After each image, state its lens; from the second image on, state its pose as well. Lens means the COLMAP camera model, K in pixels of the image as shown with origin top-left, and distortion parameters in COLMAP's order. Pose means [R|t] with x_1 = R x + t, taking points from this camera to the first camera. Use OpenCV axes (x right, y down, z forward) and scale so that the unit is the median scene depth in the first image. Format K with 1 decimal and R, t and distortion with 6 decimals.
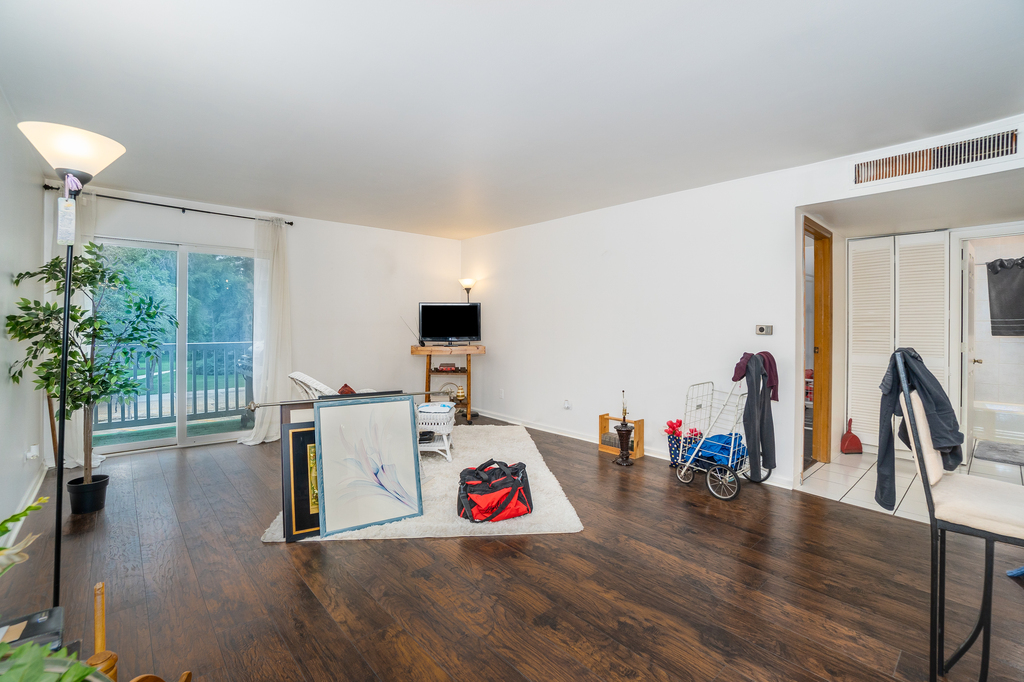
lens RADIAL K [[453.6, 0, 512.5], [0, 453.6, 336.9], [0, 0, 1]] dist [-0.061449, 0.023484]
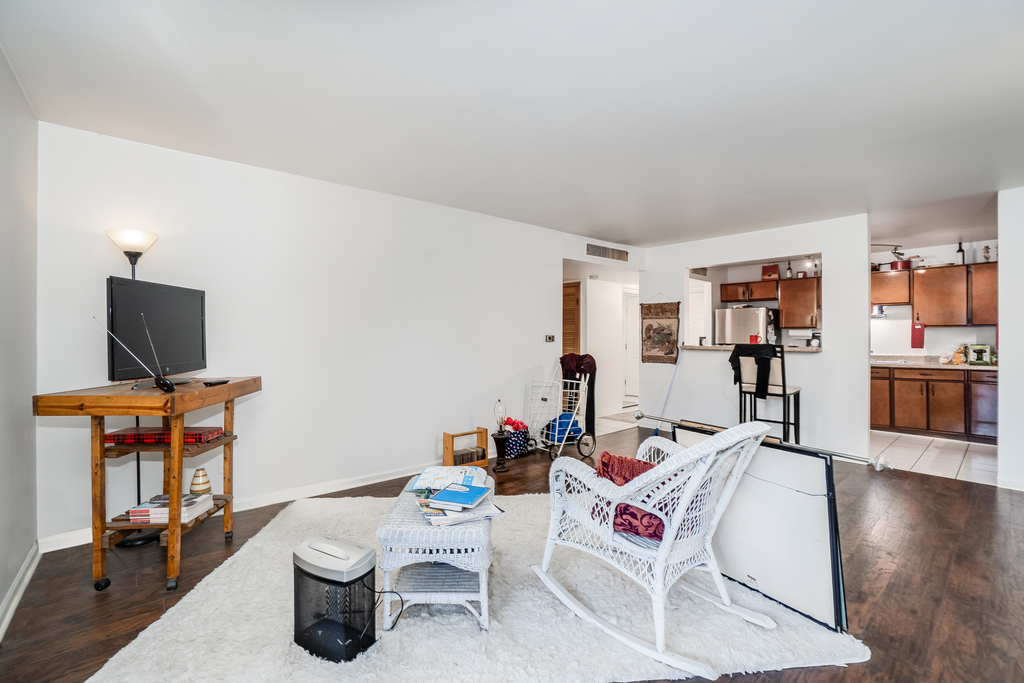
lens RADIAL K [[453.6, 0, 512.5], [0, 453.6, 337.4], [0, 0, 1]] dist [-0.061449, 0.023484]
pose [[0.023206, -0.007642, 0.999701, -1.609302], [0.024777, 0.999668, 0.007067, -0.058392], [-0.999424, 0.024606, 0.023388, 1.953962]]
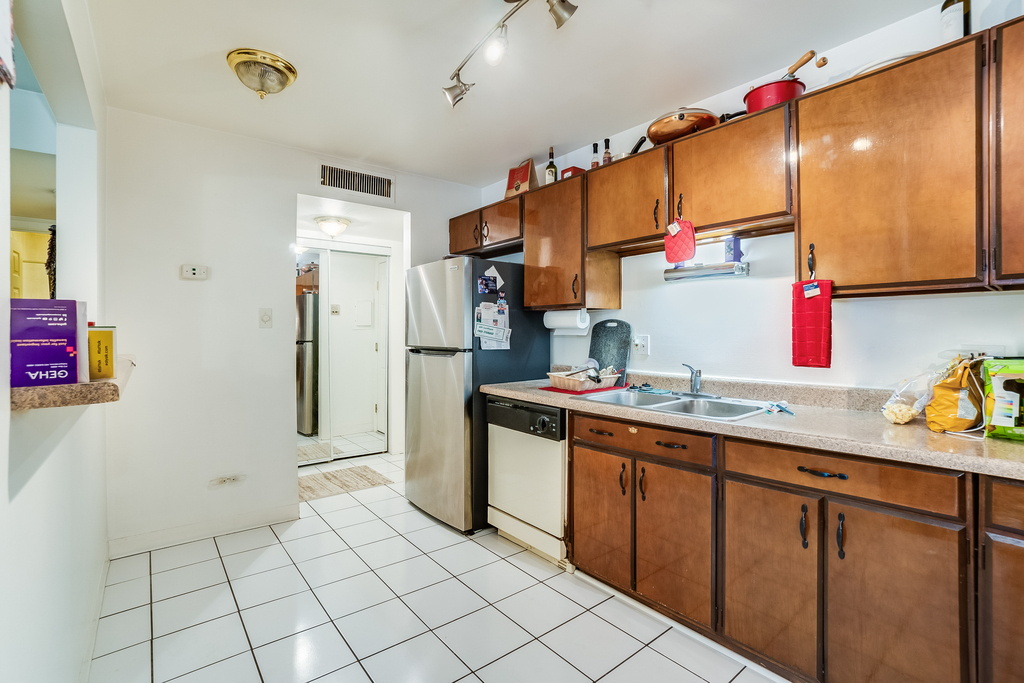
lens RADIAL K [[466.2, 0, 514.1], [0, 466.2, 335.9], [0, 0, 1]] dist [-0.068356, 0.025855]
pose [[0.057189, -0.009900, 0.998314, 0.459874], [0.025703, 0.999634, 0.008441, 0.019443], [-0.998032, 0.025177, 0.057422, -0.152705]]
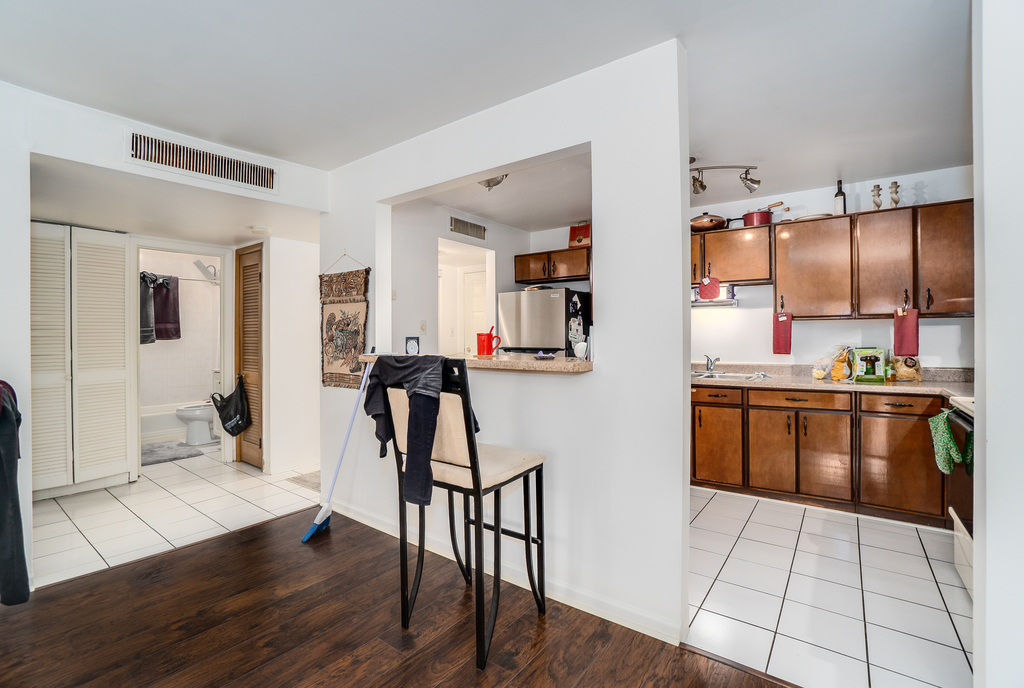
lens RADIAL K [[461.0, 0, 513.2], [0, 461.0, 337.2], [0, 0, 1]] dist [-0.045601, 0.000453]
pose [[-0.194293, -0.006946, 0.980919, -0.218449], [0.028006, 0.999528, 0.012625, -0.020136], [-0.980544, 0.029925, -0.194007, 0.745488]]
